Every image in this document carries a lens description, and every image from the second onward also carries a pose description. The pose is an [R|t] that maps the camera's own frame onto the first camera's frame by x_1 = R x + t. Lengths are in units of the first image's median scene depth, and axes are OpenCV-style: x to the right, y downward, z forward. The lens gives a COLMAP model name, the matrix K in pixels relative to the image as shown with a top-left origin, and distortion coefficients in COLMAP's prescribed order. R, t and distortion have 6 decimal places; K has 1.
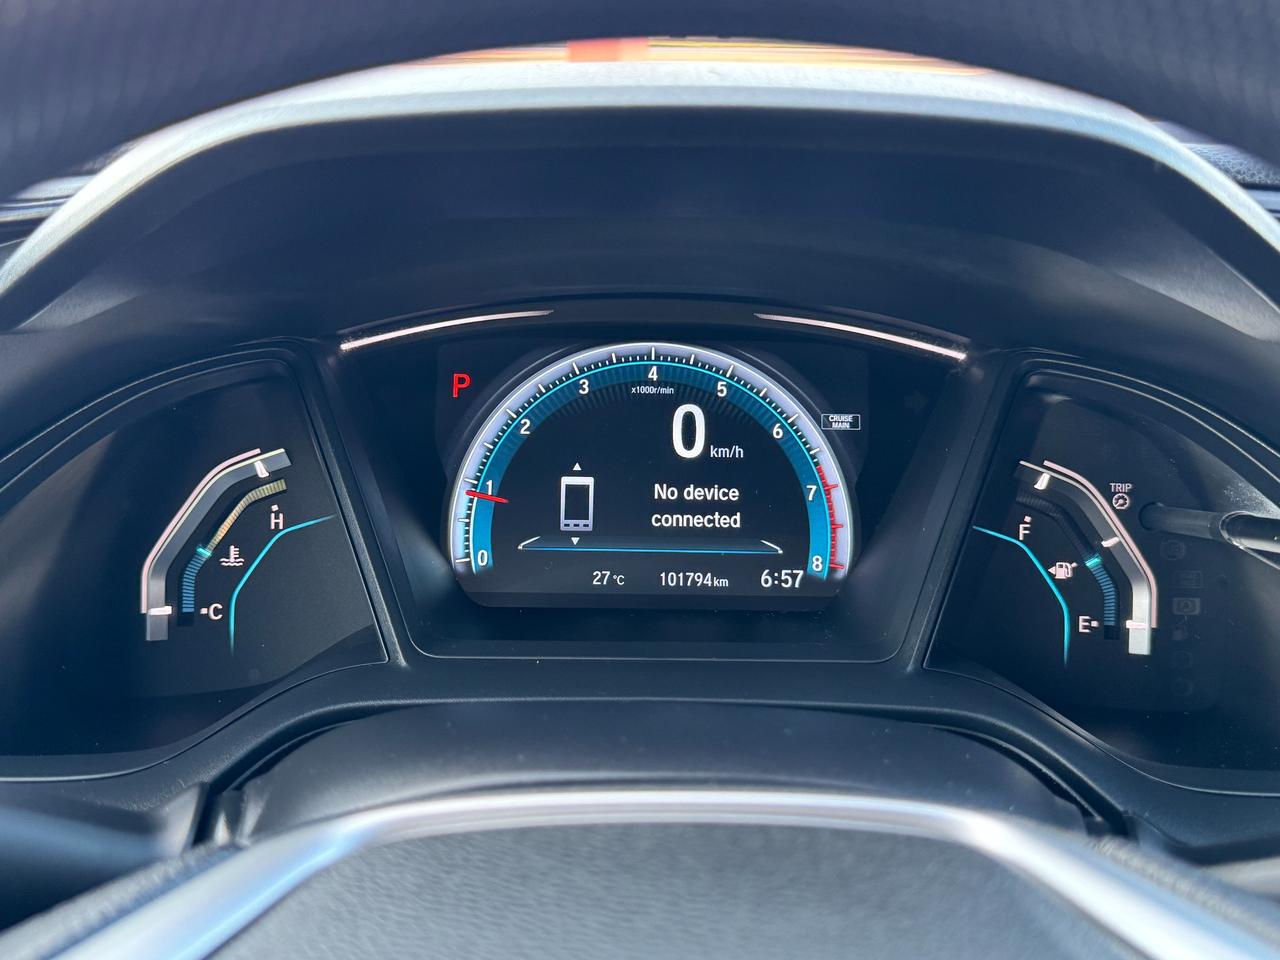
lens RADIAL K [[1318.3, 0, 631.5], [0, 1318.3, 490.4], [0, 0, 1]] dist [0.106848, 0.000000]
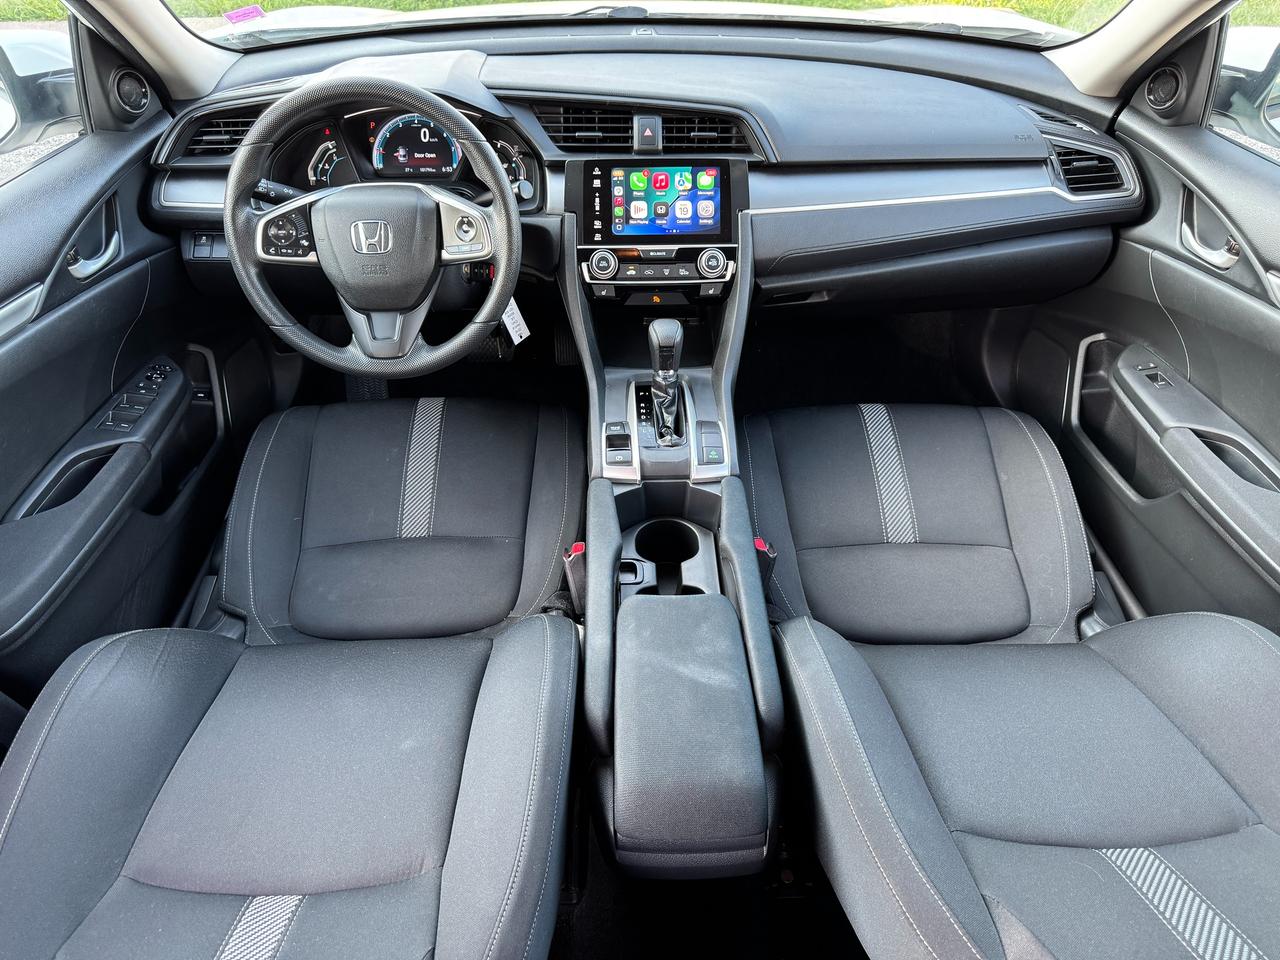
lens RADIAL K [[899.0, 0, 623.4], [0, 899.0, 498.4], [0, 0, 1]] dist [0.046652, -0.036334]
pose [[0.999720, -0.023548, 0.002159, 0.701072], [0.021491, 0.942879, 0.332442, 0.111850], [-0.009864, -0.332302, 0.943121, -2.379294]]
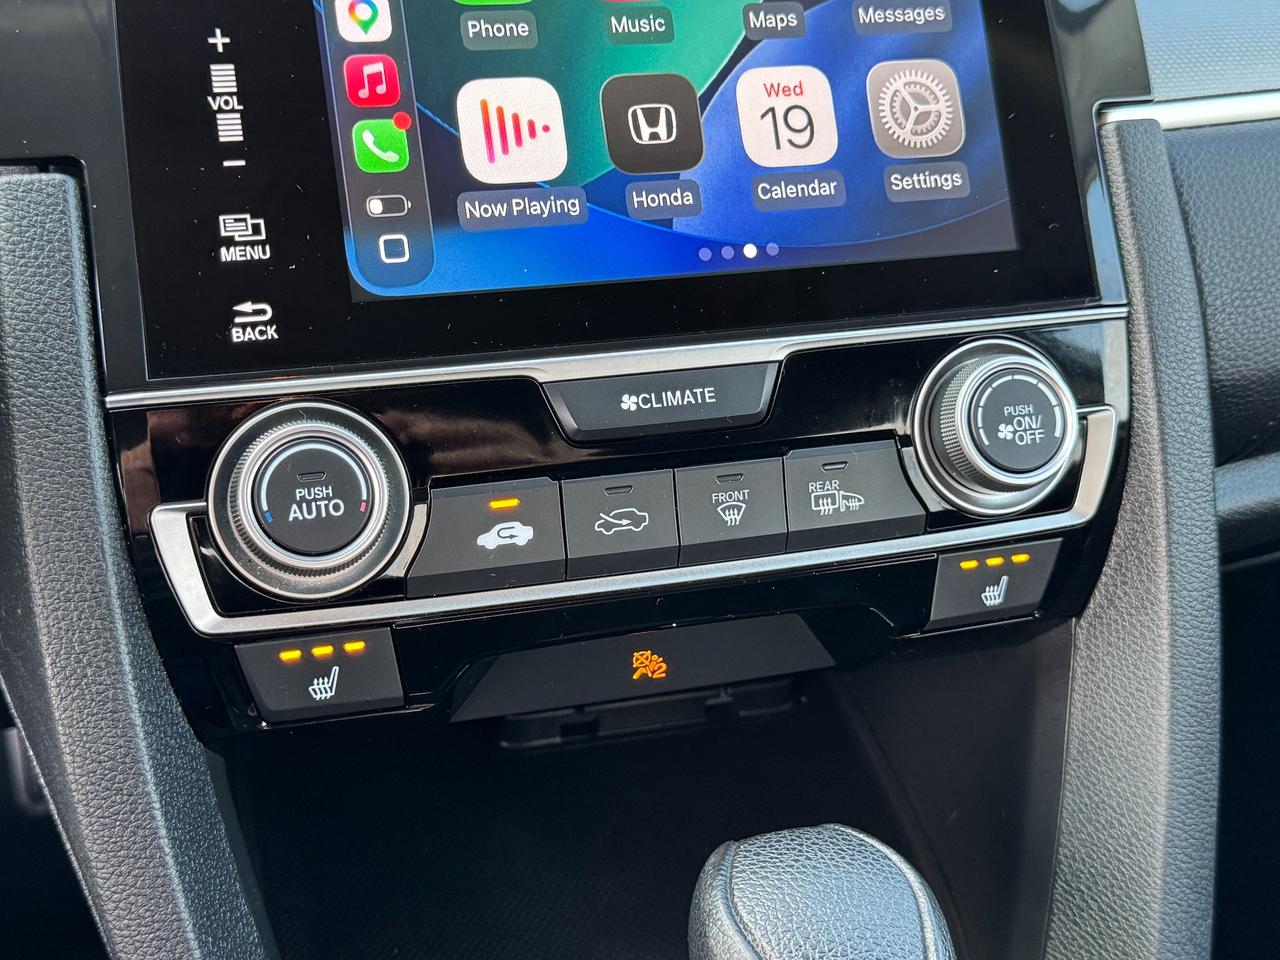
lens RADIAL K [[1726.5, 0, 644.5], [0, 1726.5, 478.7], [0, 0, 1]] dist [0.121181, 0.000000]
pose [[0.958372, -0.116126, 0.260842, 0.602317], [0.068710, 0.980509, 0.184070, 0.215772], [-0.277133, -0.158485, 0.947671, -0.229828]]
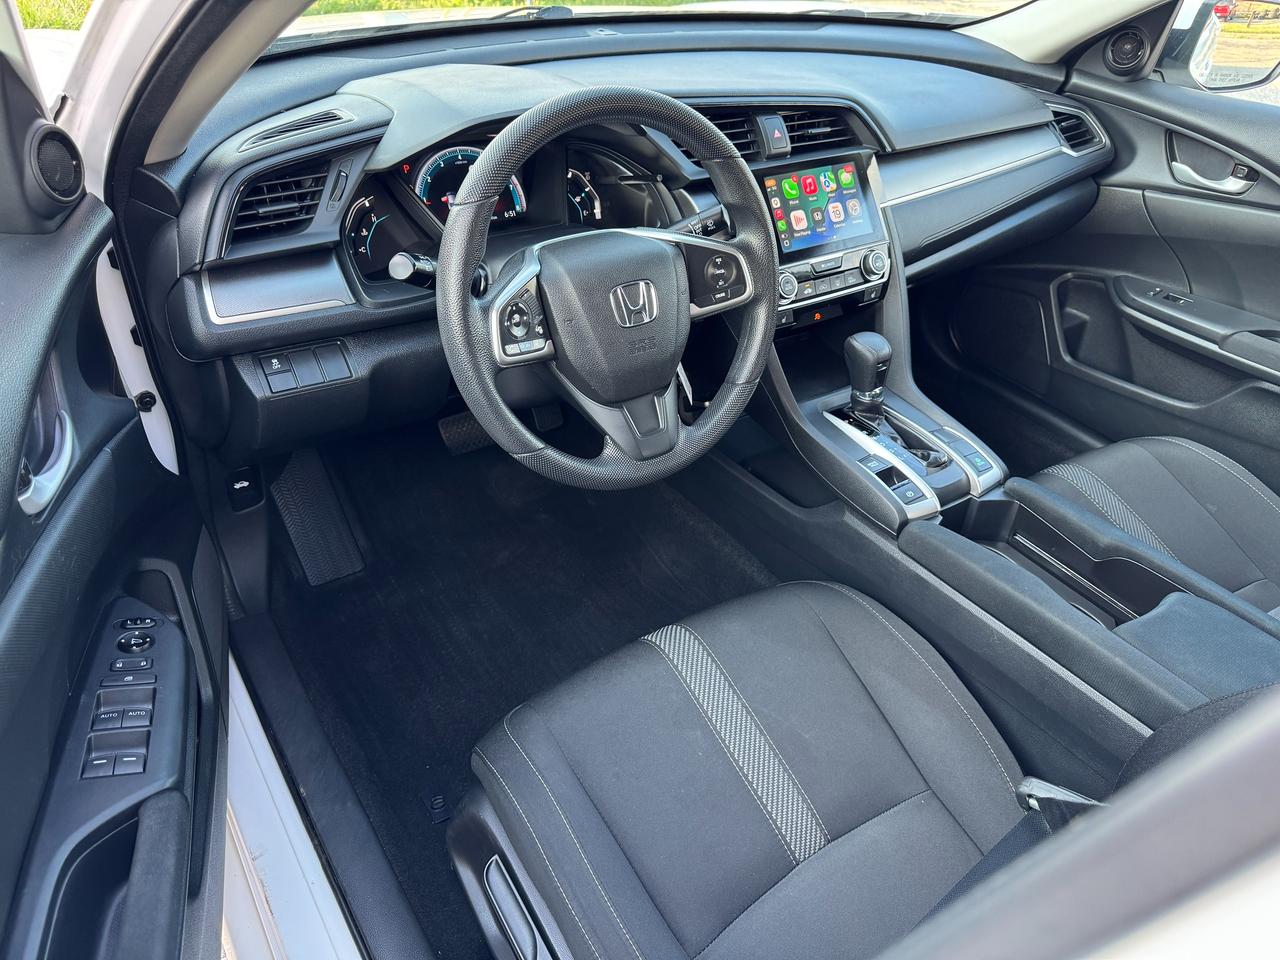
lens RADIAL K [[899.0, 0, 639.3], [0, 899.0, 487.6], [0, 0, 1]] dist [0.046652, -0.036334]
pose [[0.833177, -0.303870, 0.462038, -0.957455], [0.146812, 0.927063, 0.344964, -0.038501], [-0.533162, -0.219583, 0.817020, -1.353923]]
